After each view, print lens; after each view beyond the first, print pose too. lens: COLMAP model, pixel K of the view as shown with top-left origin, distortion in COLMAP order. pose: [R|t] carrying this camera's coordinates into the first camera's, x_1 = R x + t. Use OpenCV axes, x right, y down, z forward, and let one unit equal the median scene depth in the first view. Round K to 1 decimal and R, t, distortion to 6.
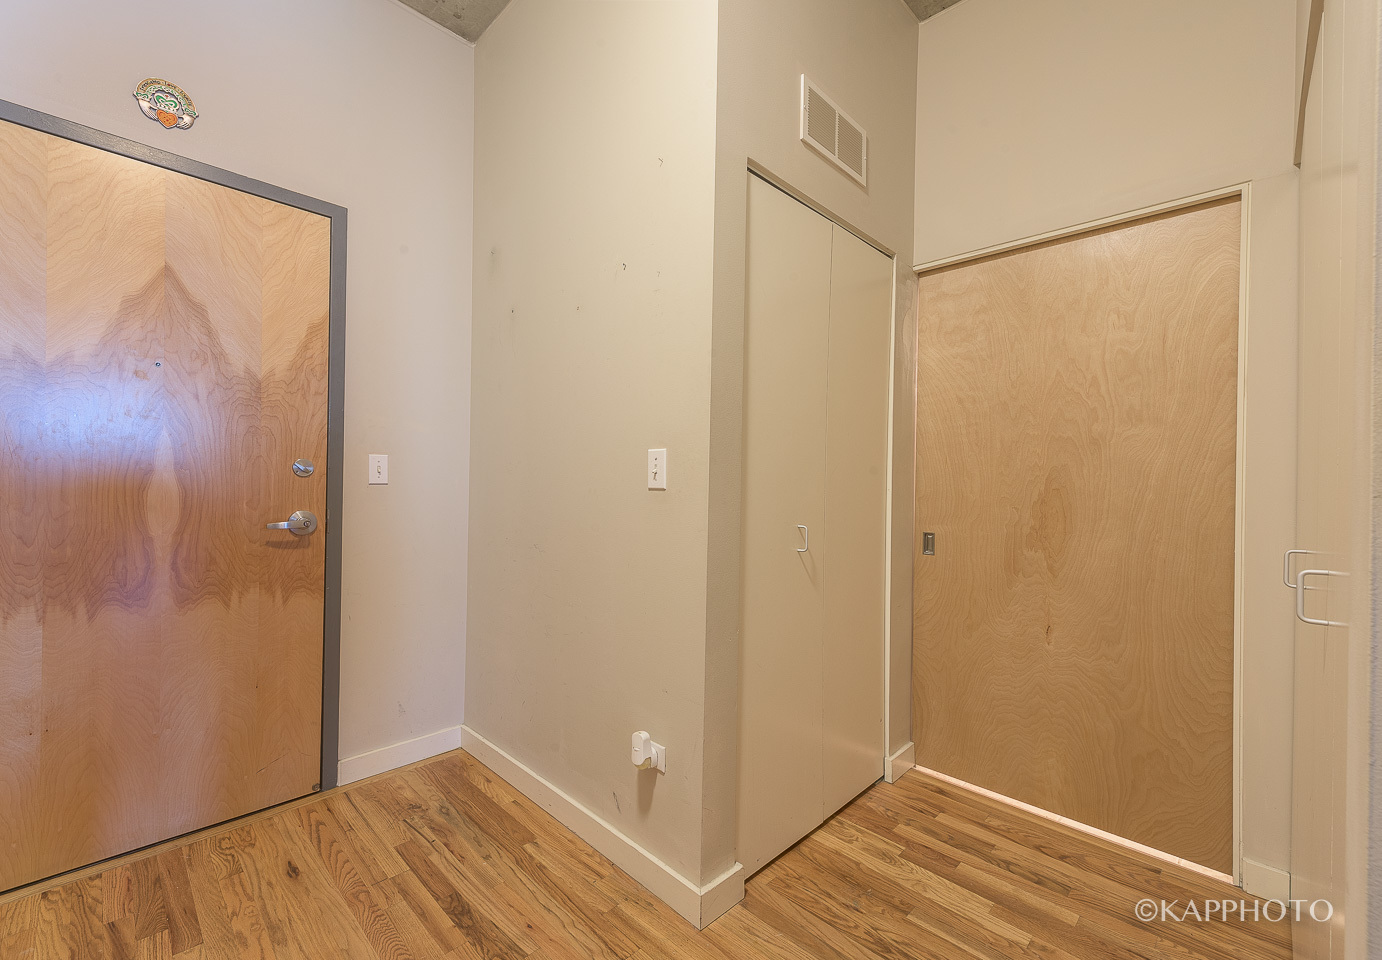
lens RADIAL K [[580.9, 0, 691.0], [0, 580.9, 480.0], [0, 0, 1]] dist [0.000197, 0.000119]
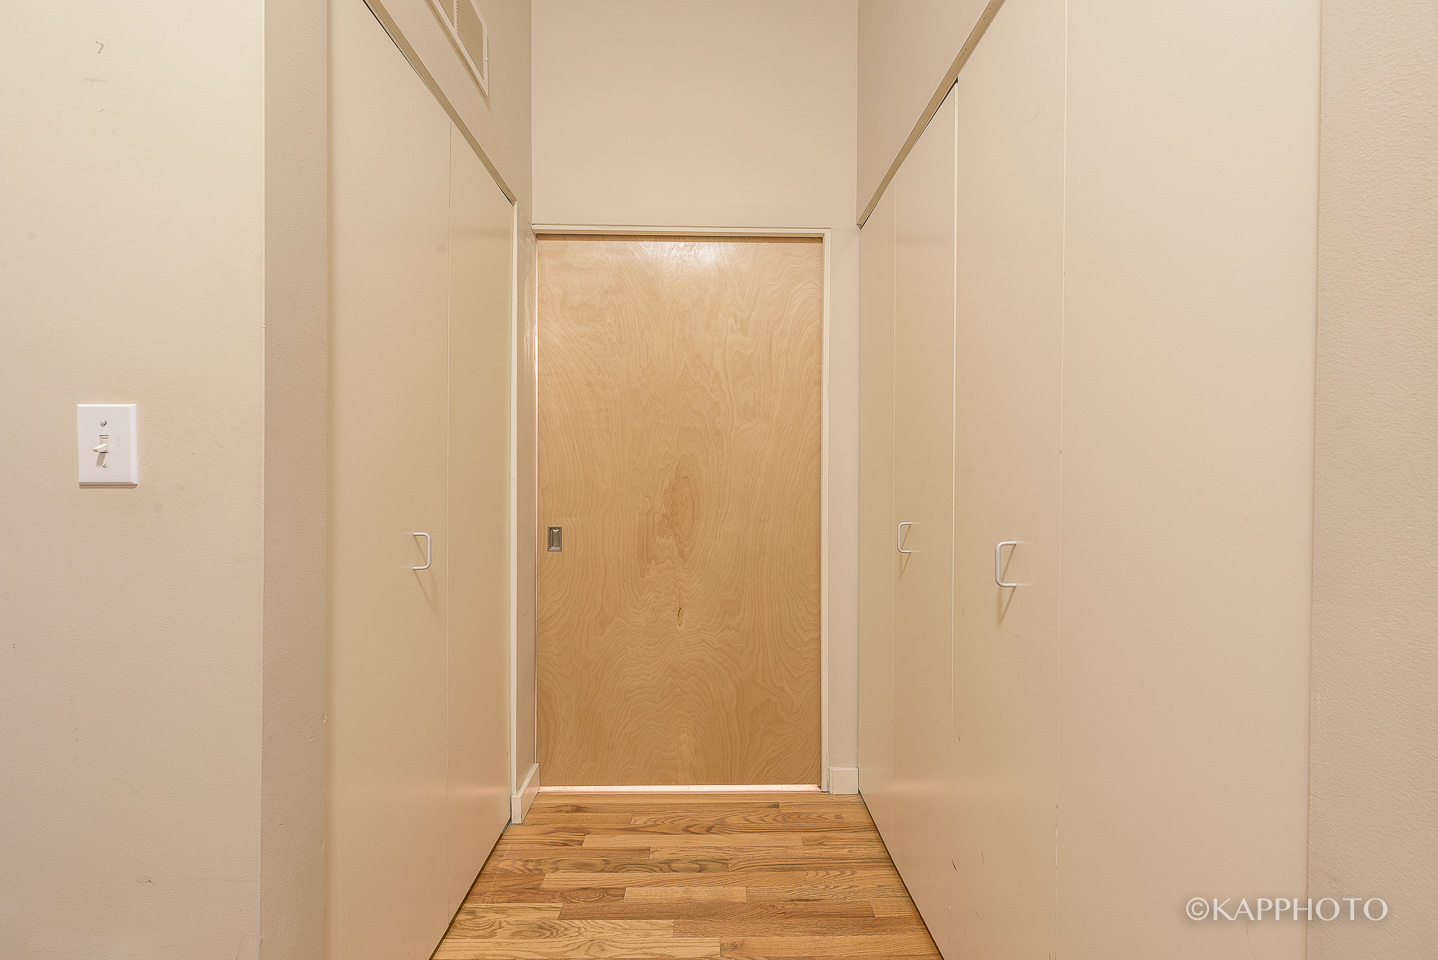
lens RADIAL K [[557.4, 0, 743.0], [0, 557.4, 482.3], [0, 0, 1]] dist [0.019845, -0.008394]
pose [[0.668004, -0.016632, 0.743972, -0.053205], [0.001154, 0.999772, 0.021315, 0.004180], [-0.744157, -0.013380, 0.667871, 0.263258]]
